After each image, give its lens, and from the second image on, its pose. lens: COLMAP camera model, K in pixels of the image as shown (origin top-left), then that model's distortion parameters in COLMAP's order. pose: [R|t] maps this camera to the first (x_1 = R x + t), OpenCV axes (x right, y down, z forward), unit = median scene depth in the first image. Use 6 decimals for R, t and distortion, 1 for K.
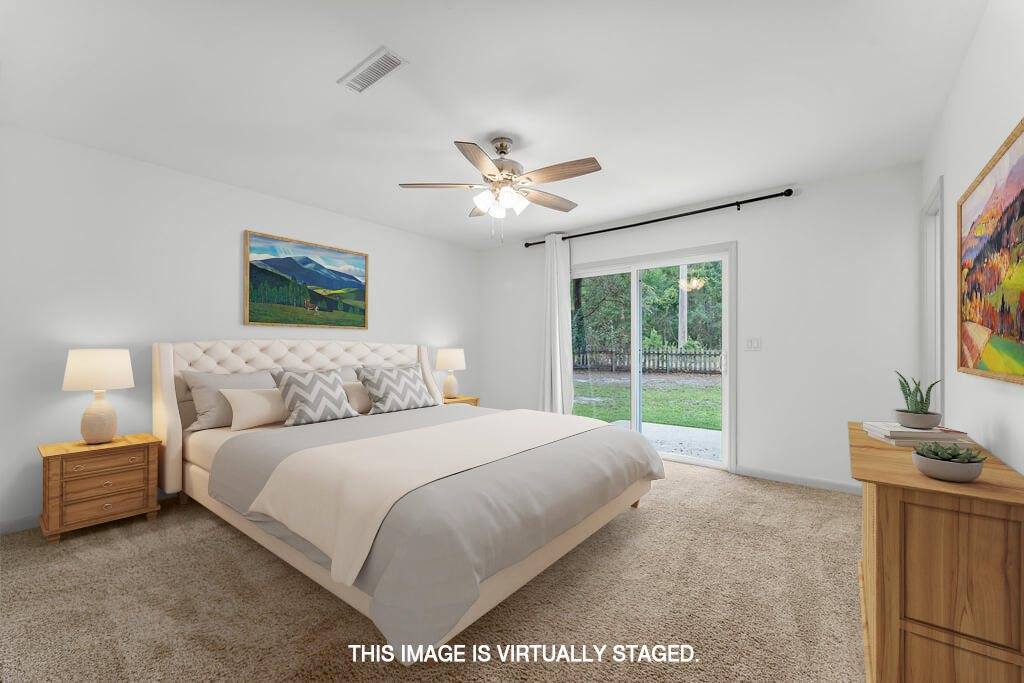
lens RADIAL K [[414.3, 0, 509.6], [0, 414.3, 344.2], [0, 0, 1]] dist [-0.001800, -0.000168]
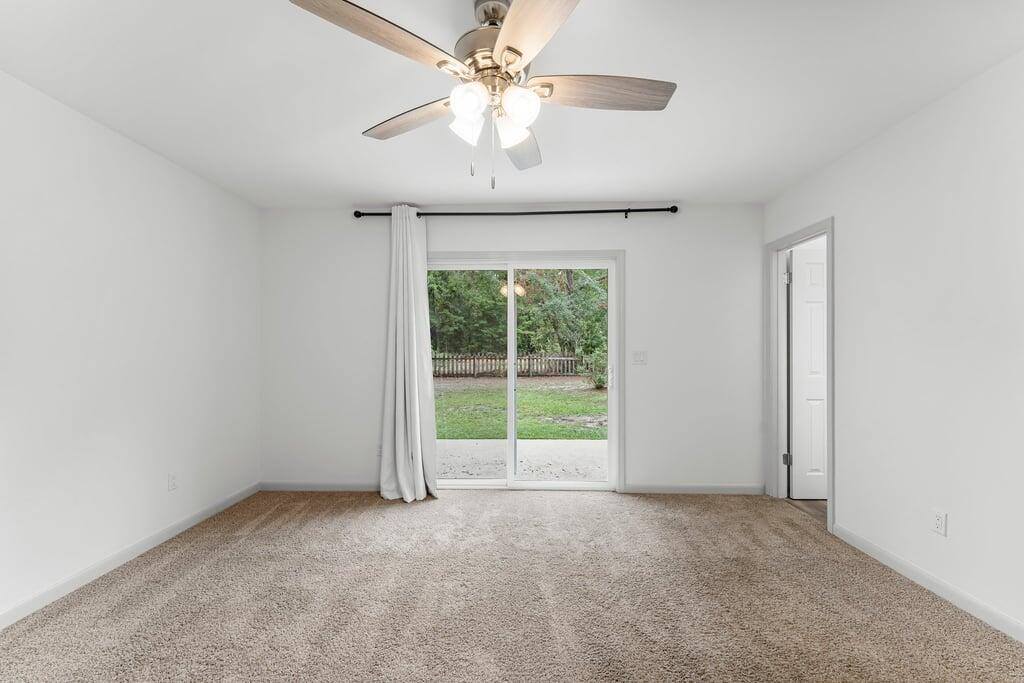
lens RADIAL K [[414.3, 0, 511.2], [0, 414.3, 347.3], [0, 0, 1]] dist [-0.001800, -0.000168]
pose [[0.792746, 0.002012, 0.609549, -0.245906], [-0.003313, 0.999994, 0.001008, -0.024161], [-0.609543, -0.002819, 0.792748, 0.401425]]
